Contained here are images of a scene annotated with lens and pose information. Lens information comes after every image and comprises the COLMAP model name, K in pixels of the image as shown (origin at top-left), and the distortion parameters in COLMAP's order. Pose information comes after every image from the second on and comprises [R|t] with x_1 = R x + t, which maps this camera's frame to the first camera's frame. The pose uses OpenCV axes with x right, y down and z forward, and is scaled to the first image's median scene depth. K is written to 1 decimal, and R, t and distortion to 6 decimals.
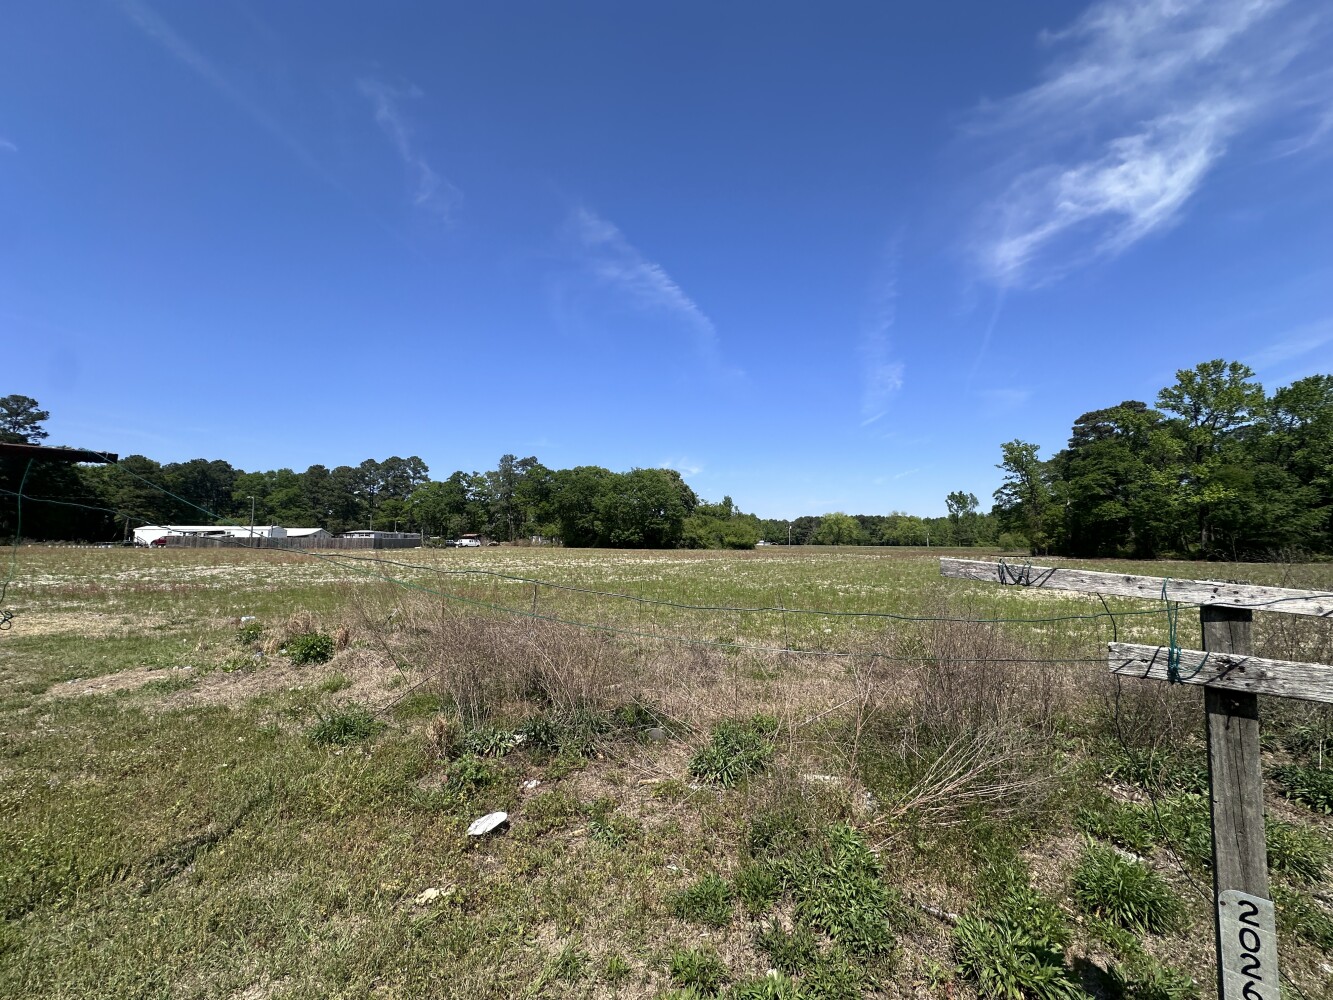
lens RADIAL K [[536.6, 0, 666.4], [0, 536.6, 490.2], [0, 0, 1]] dist [-0.004352, 0.000727]
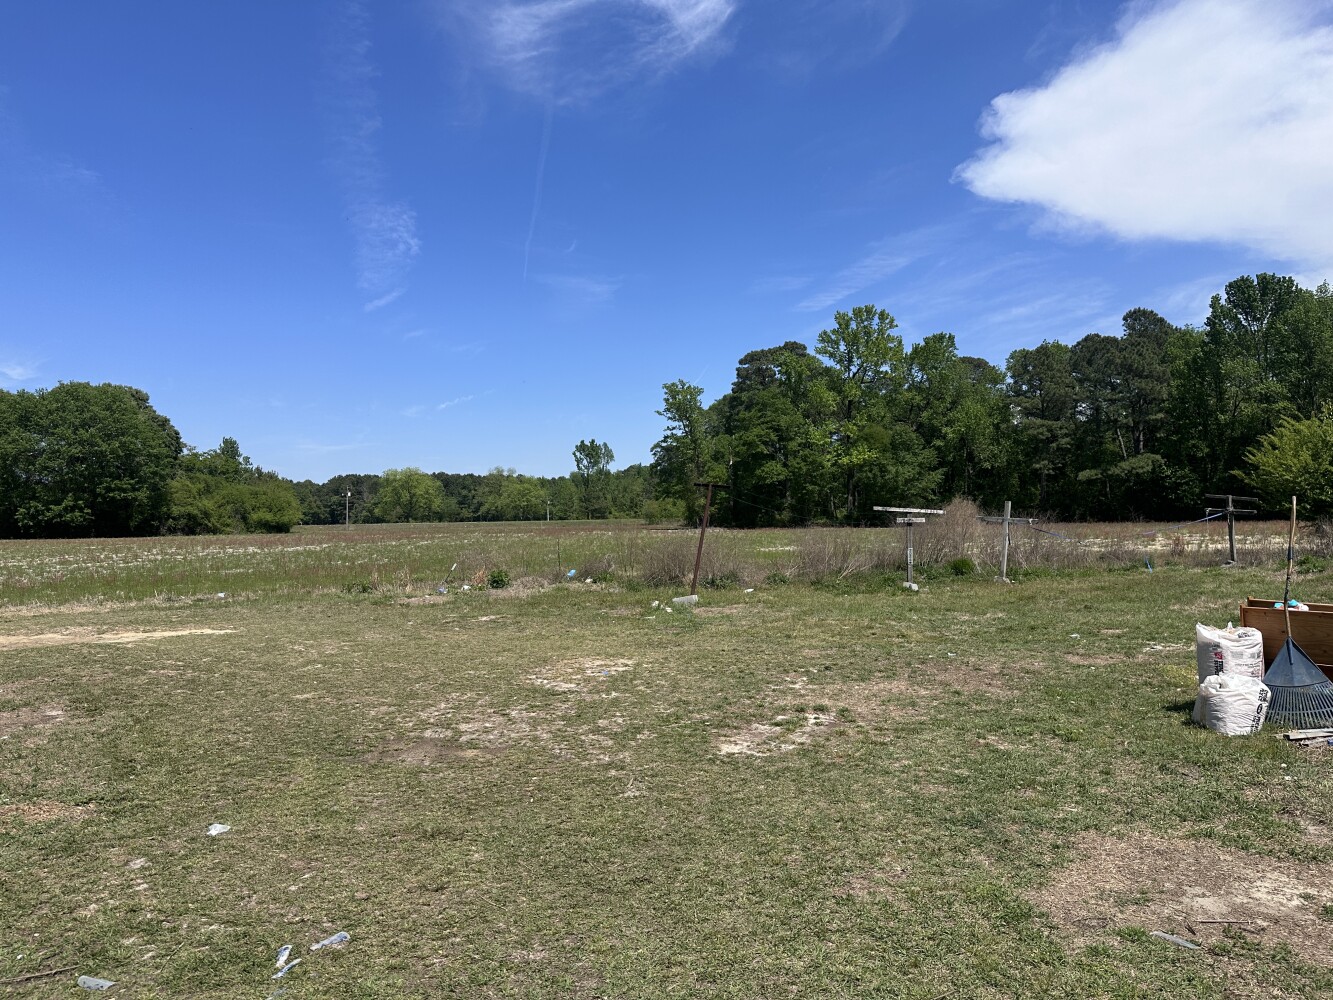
lens RADIAL K [[933.9, 0, 661.6], [0, 933.9, 501.7], [0, 0, 1]] dist [0.043626, -0.056736]
pose [[0.825987, -0.013370, 0.563531, -0.131474], [-0.031248, 0.997095, 0.069458, -0.010980], [-0.562823, -0.074980, 0.823170, -0.110032]]
